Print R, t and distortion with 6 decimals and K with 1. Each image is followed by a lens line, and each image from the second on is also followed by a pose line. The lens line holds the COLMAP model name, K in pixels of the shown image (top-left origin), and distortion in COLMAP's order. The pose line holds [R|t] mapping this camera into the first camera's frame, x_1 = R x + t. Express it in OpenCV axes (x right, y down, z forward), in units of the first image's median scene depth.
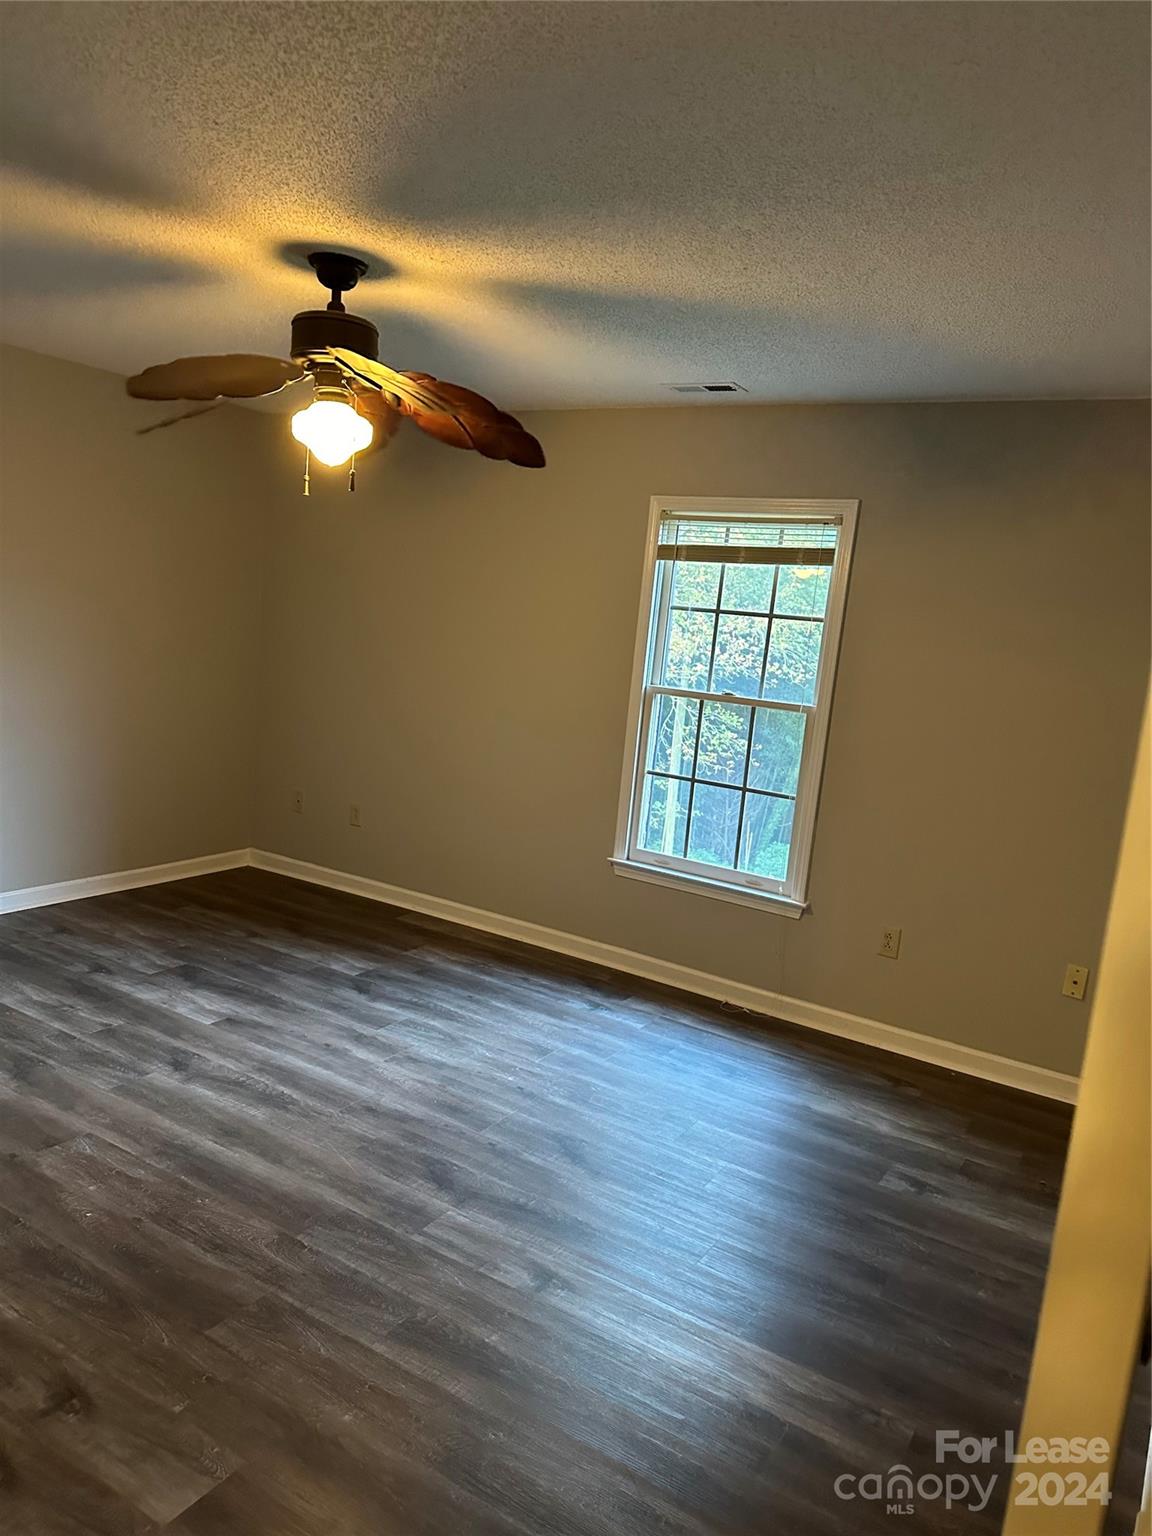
lens RADIAL K [[1096.1, 0, 576.0], [0, 1096.1, 768.0], [0, 0, 1]] dist [-0.000343, 0.000028]
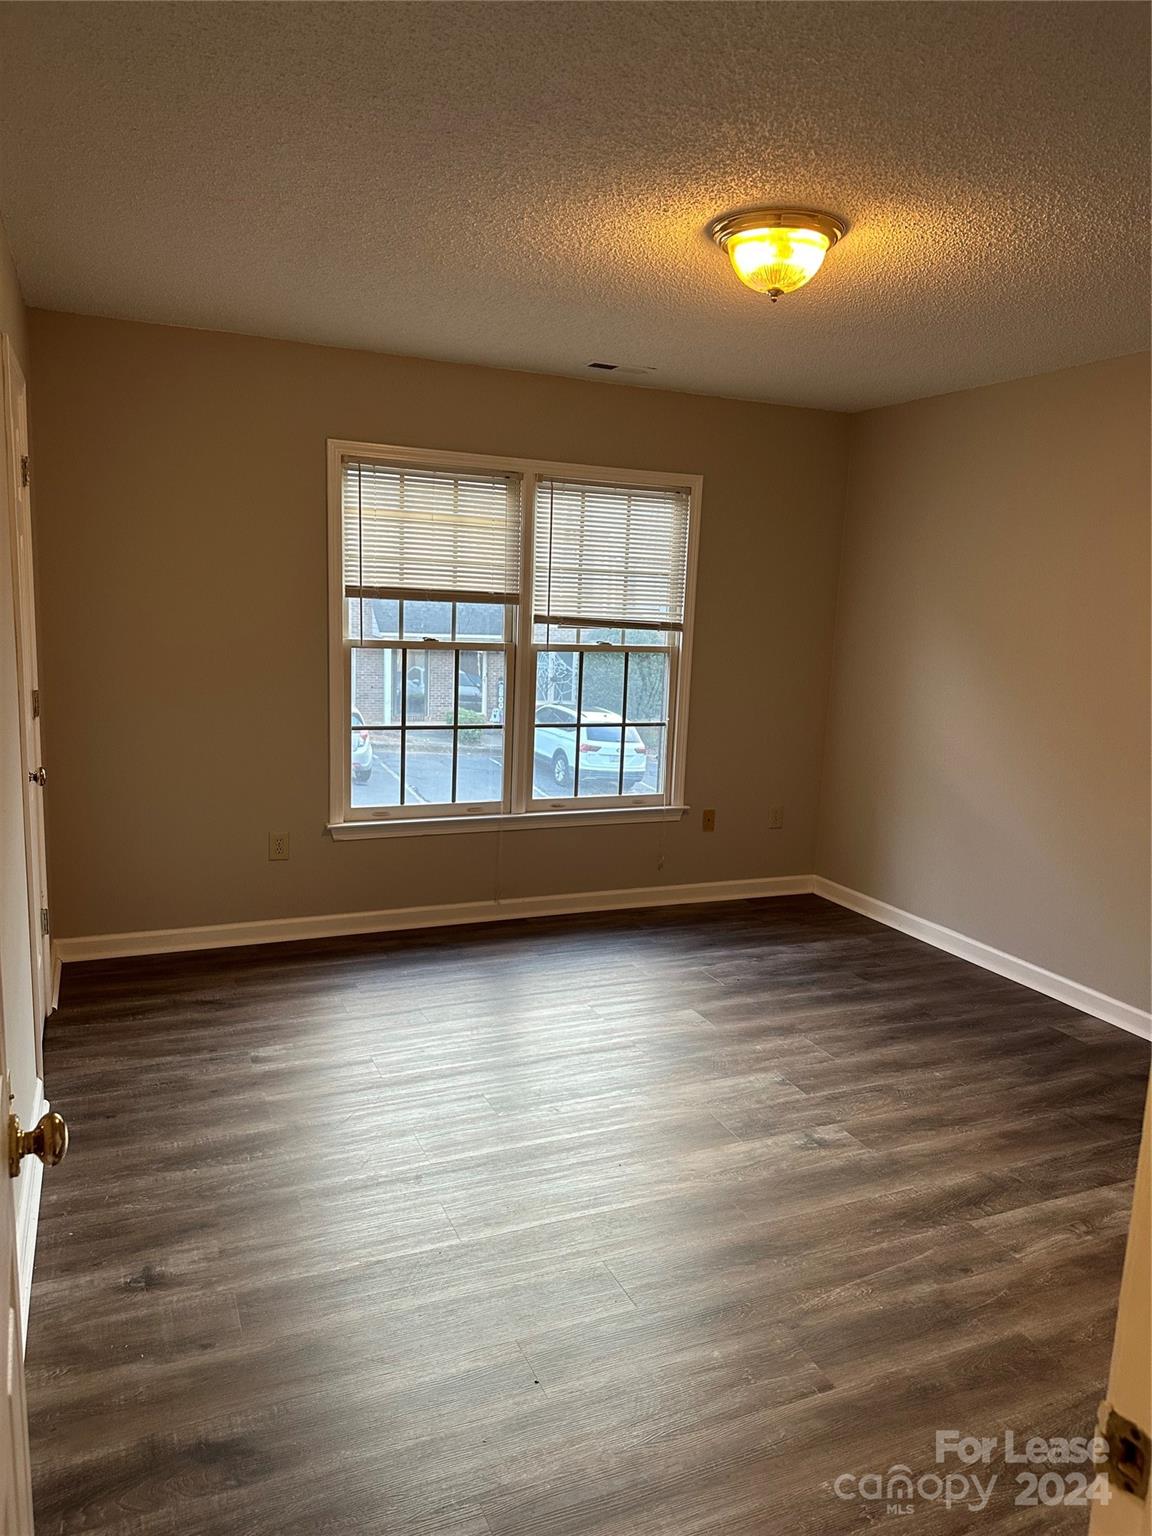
lens RADIAL K [[1040.8, 0, 576.0], [0, 1040.8, 768.0], [0, 0, 1]] dist [0.001607, 0.000769]
pose [[0.555926, -0.222152, 0.800997, -0.592641], [0.124433, 0.975009, 0.184051, -0.112257], [-0.821866, -0.002648, 0.569675, 0.321167]]
